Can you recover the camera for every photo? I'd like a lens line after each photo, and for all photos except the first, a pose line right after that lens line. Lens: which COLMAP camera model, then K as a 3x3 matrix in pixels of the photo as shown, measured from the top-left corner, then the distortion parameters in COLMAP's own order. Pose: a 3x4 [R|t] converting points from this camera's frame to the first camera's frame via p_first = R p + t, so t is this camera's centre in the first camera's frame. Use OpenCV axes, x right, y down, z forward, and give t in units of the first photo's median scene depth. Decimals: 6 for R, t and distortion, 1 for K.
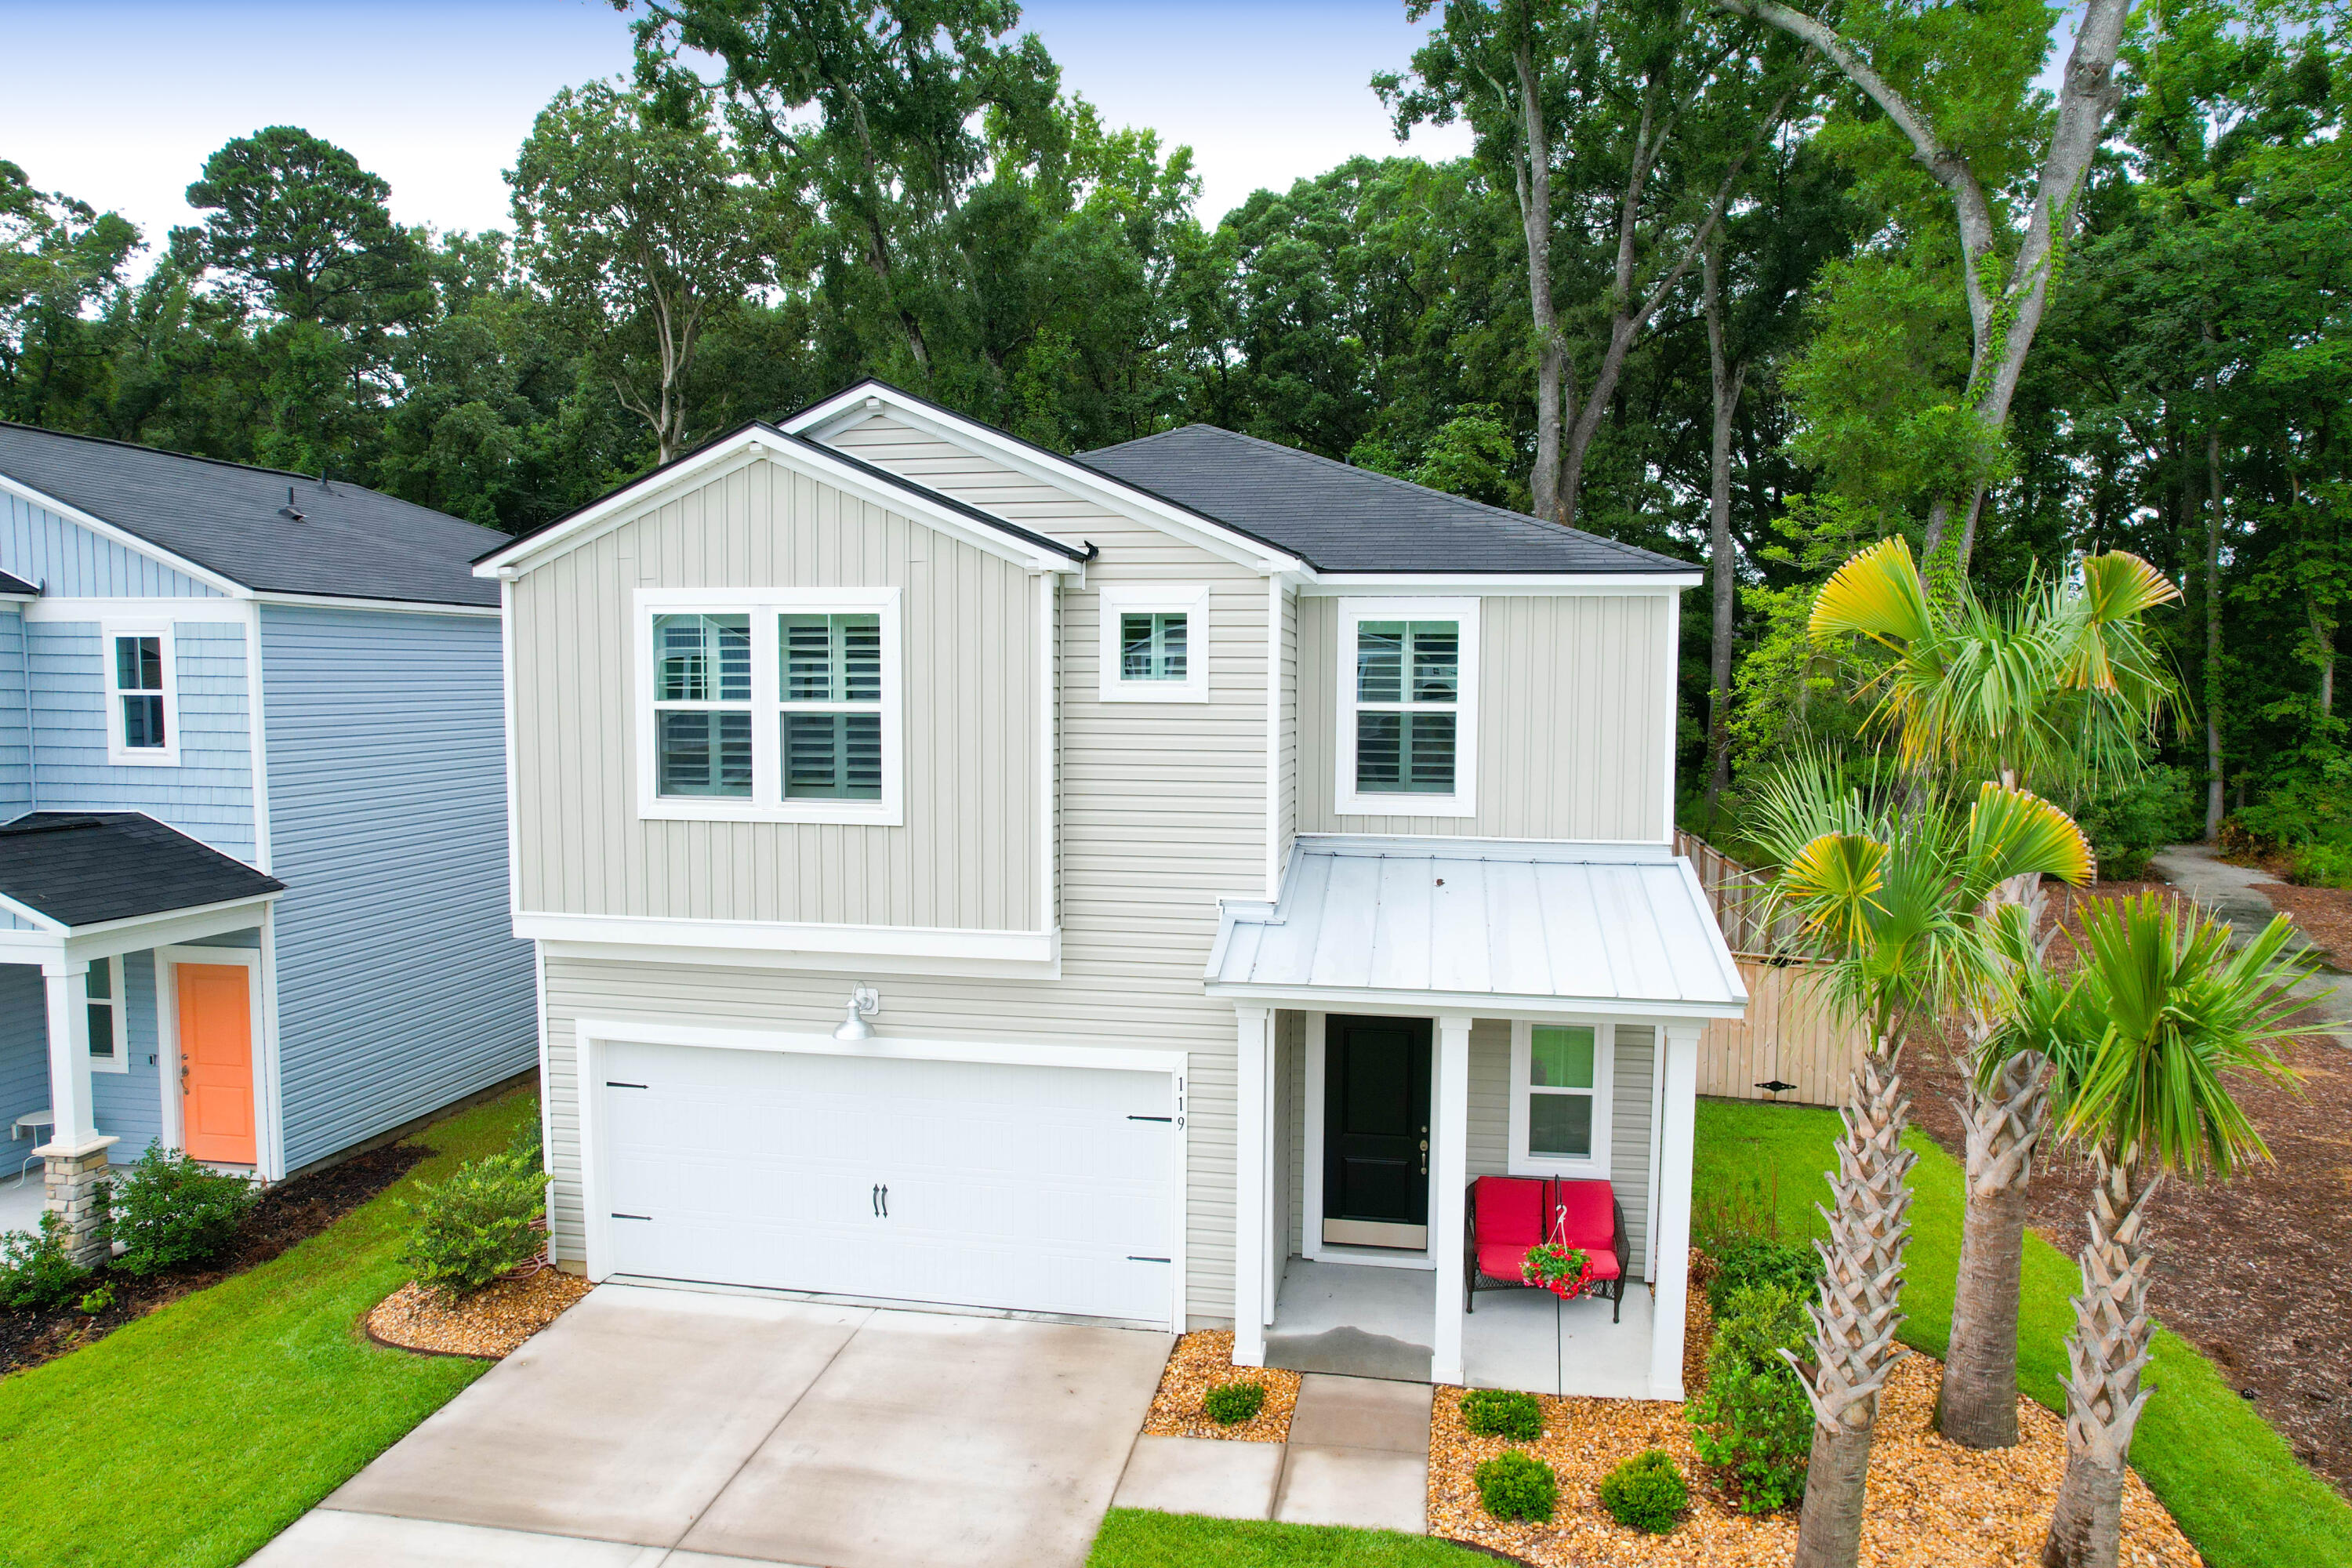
lens RADIAL K [[1505.0, 0, 1179.2], [0, 1505.0, 787.9], [0, 0, 1]] dist [-0.088160, 0.084874]
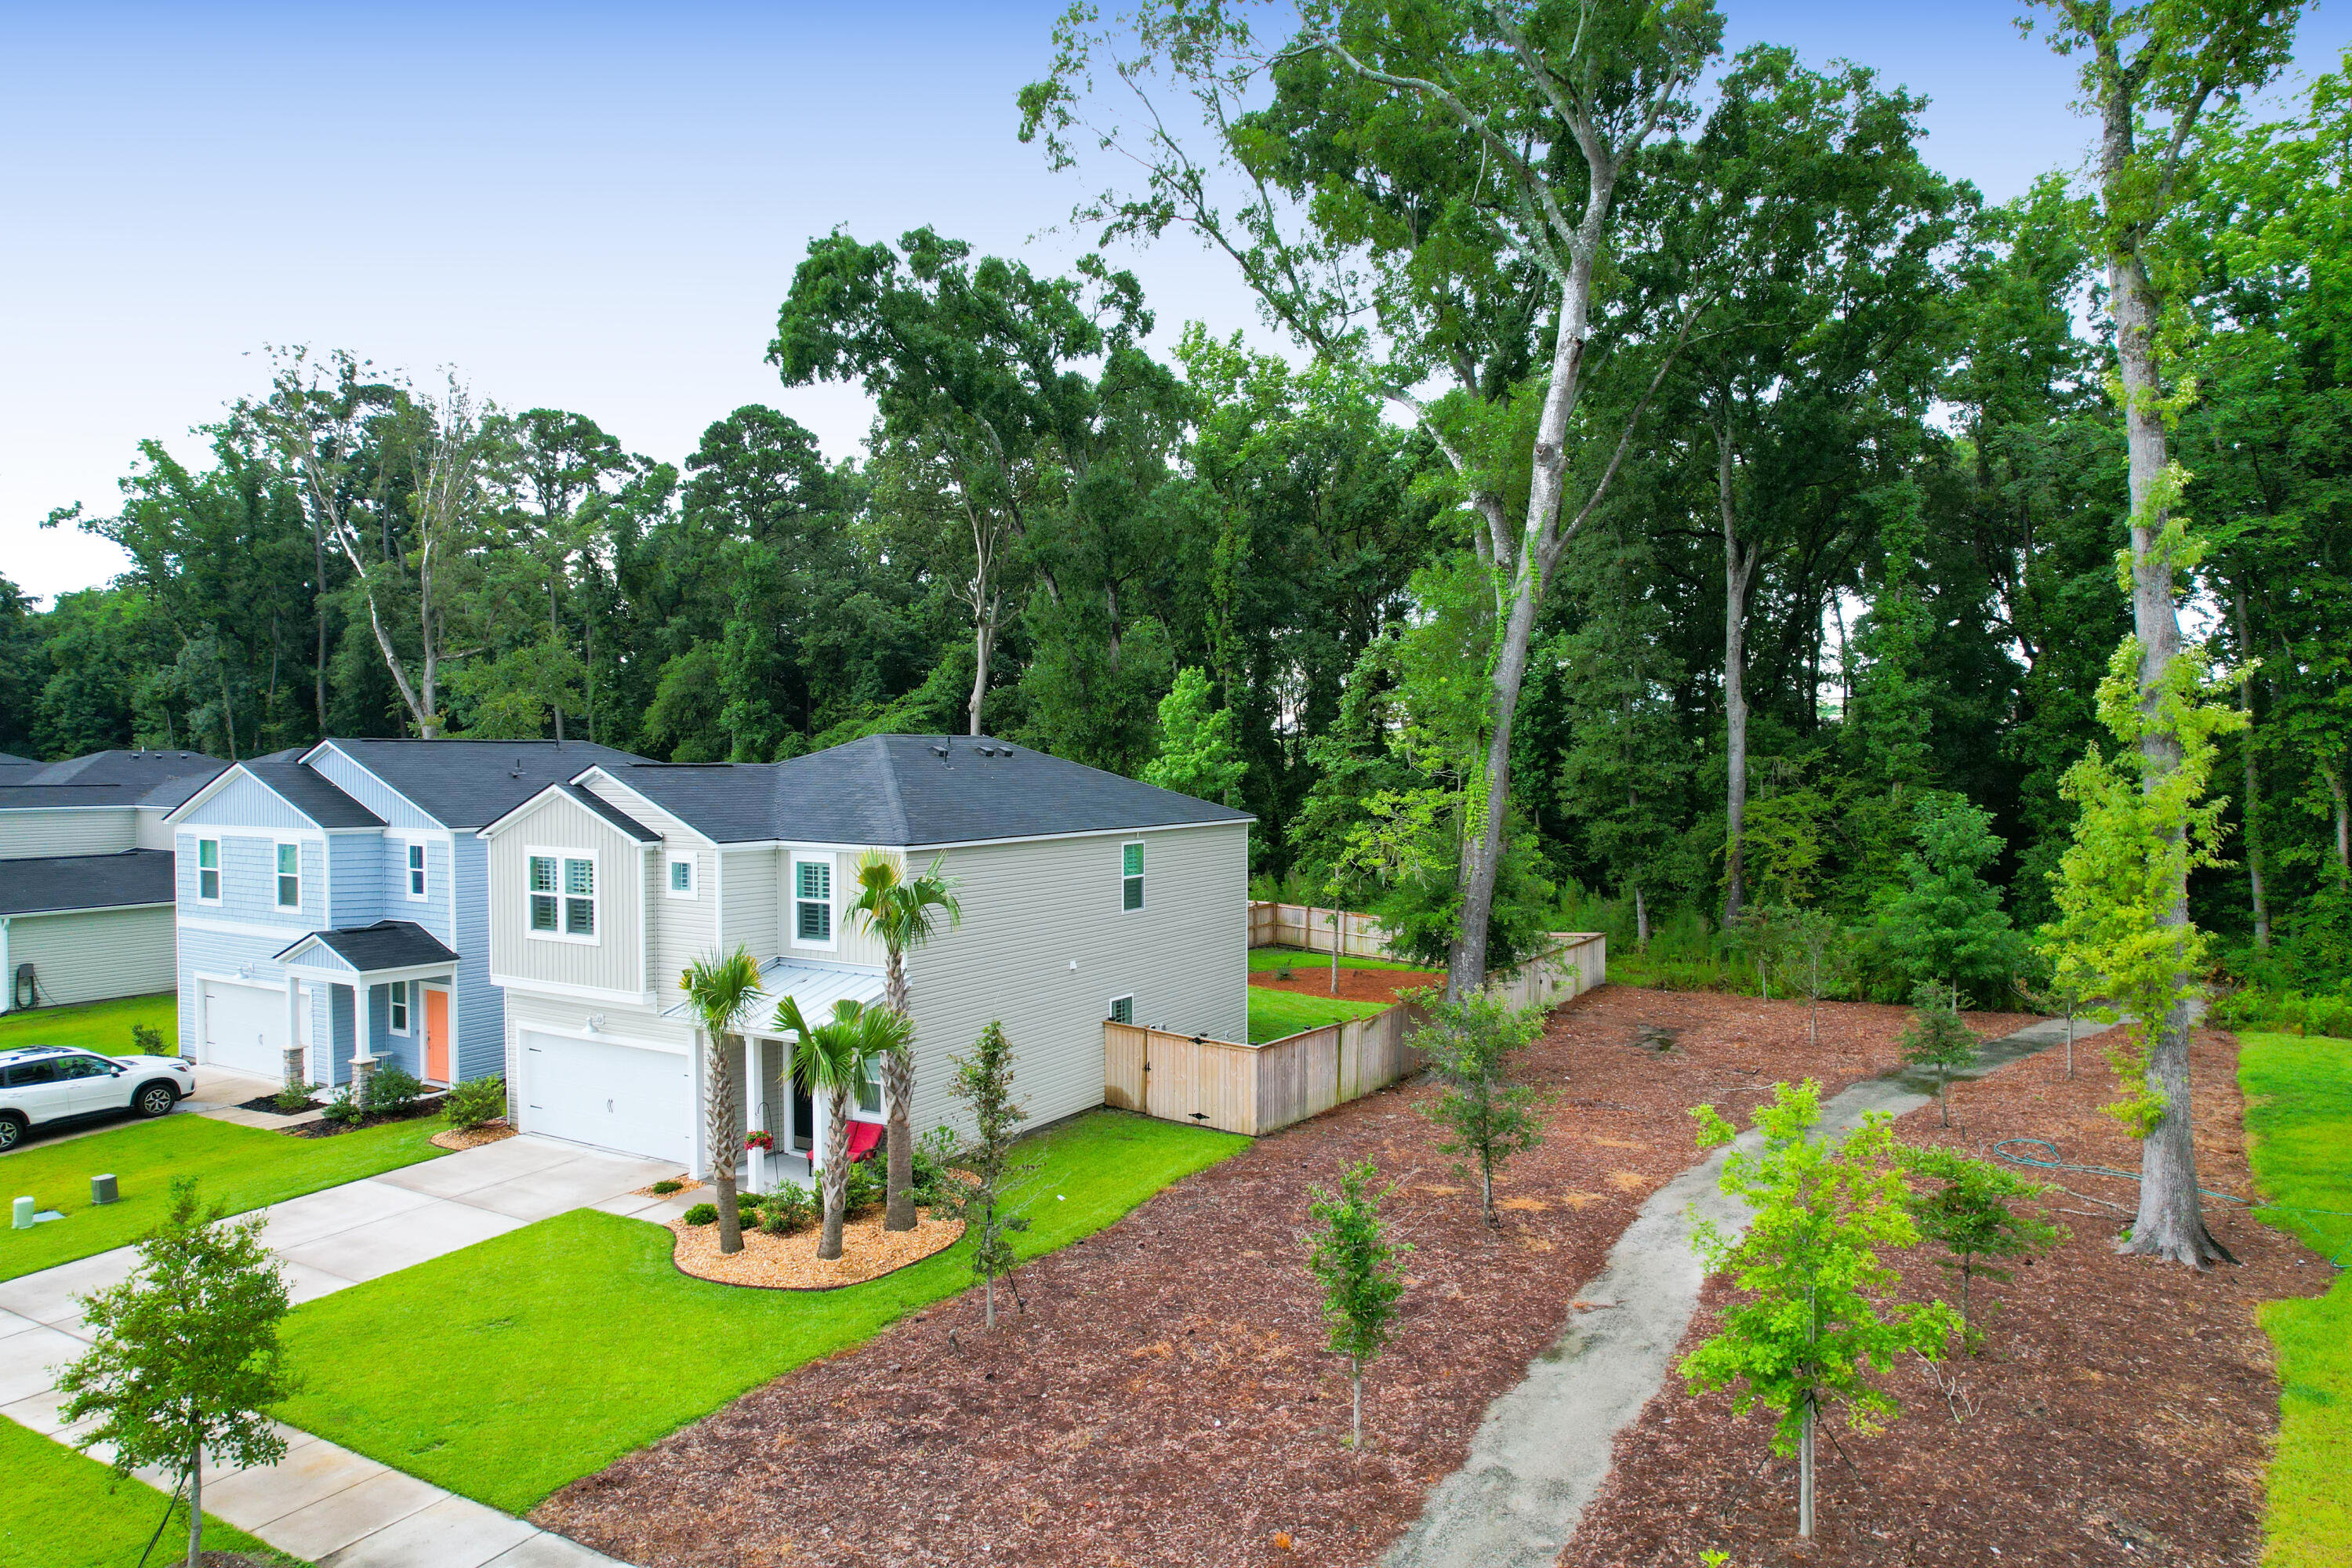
lens RADIAL K [[1493.5, 0, 1177.2], [0, 1493.5, 797.1], [0, 0, 1]] dist [-0.081223, 0.074020]
pose [[0.938701, 0.005091, -0.344694, 1.183644], [-0.021856, 0.998758, -0.044768, -0.100996], [0.344038, 0.049557, 0.937647, -0.734532]]
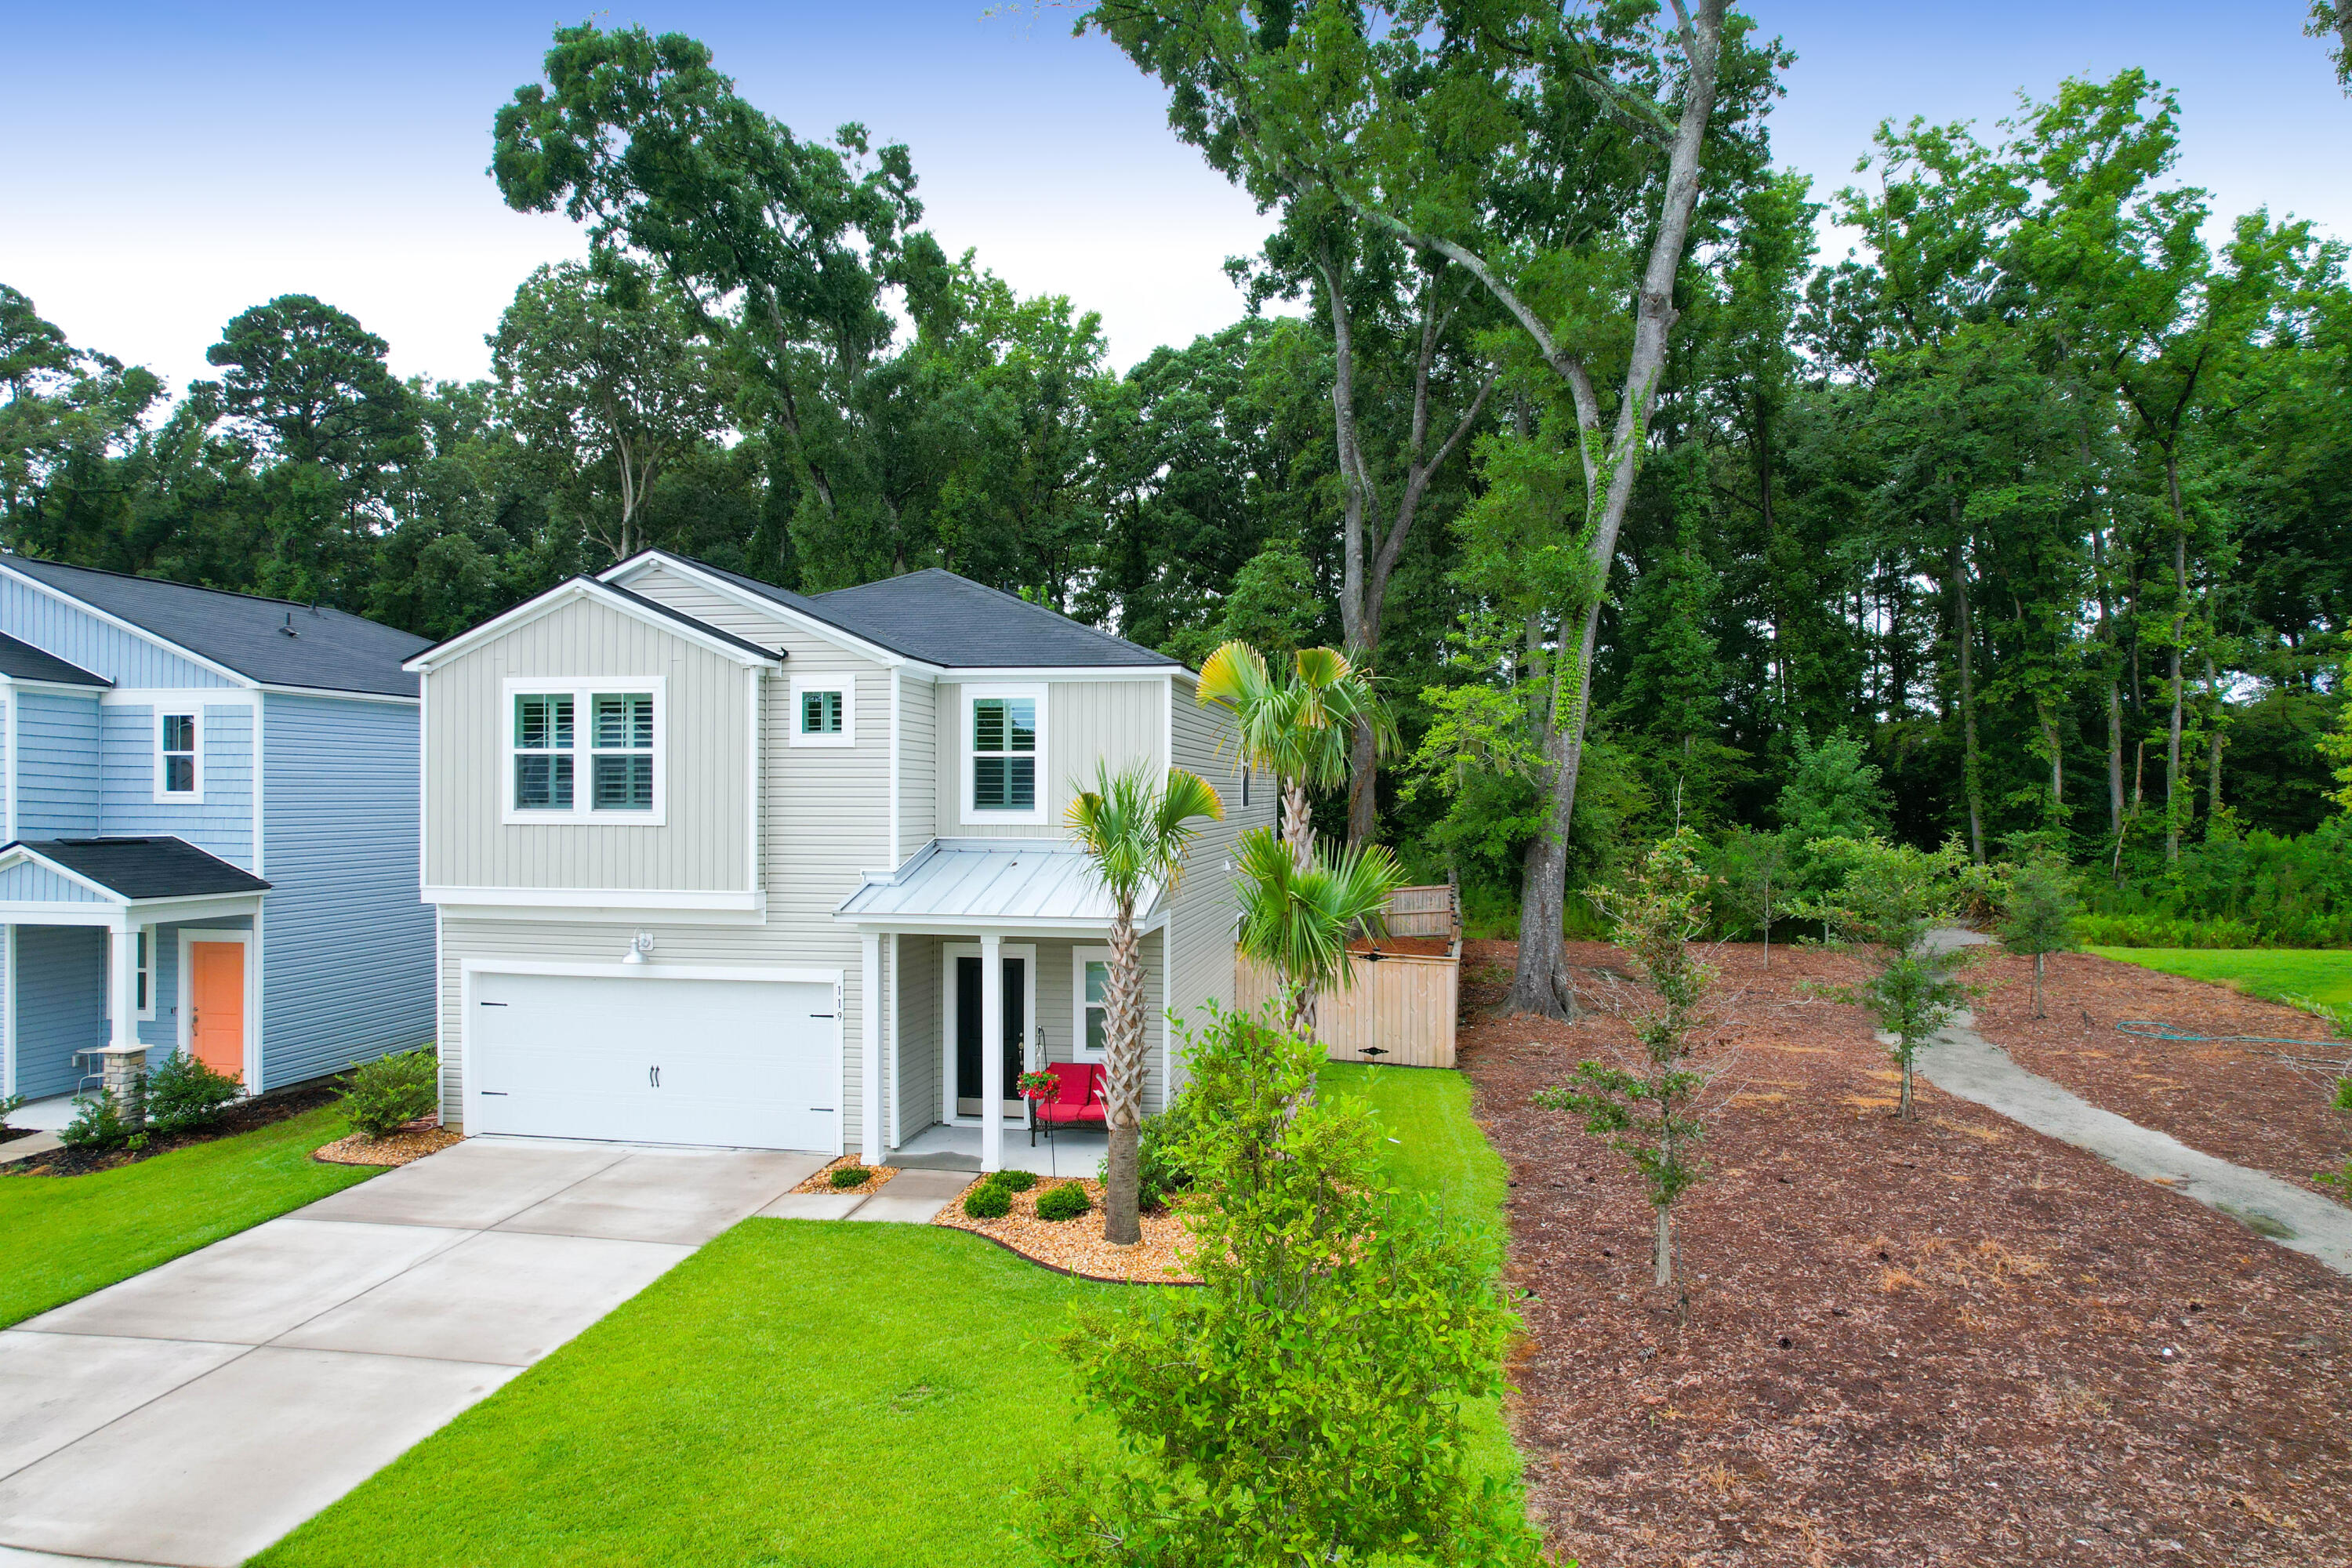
lens RADIAL K [[1501.2, 0, 1179.4], [0, 1501.2, 785.9], [0, 0, 1]] dist [-0.080413, 0.074840]
pose [[0.999966, -0.002920, 0.007713, 0.269474], [0.003527, 0.996805, -0.079793, 0.086073], [-0.007456, 0.079818, 0.996782, -0.448898]]
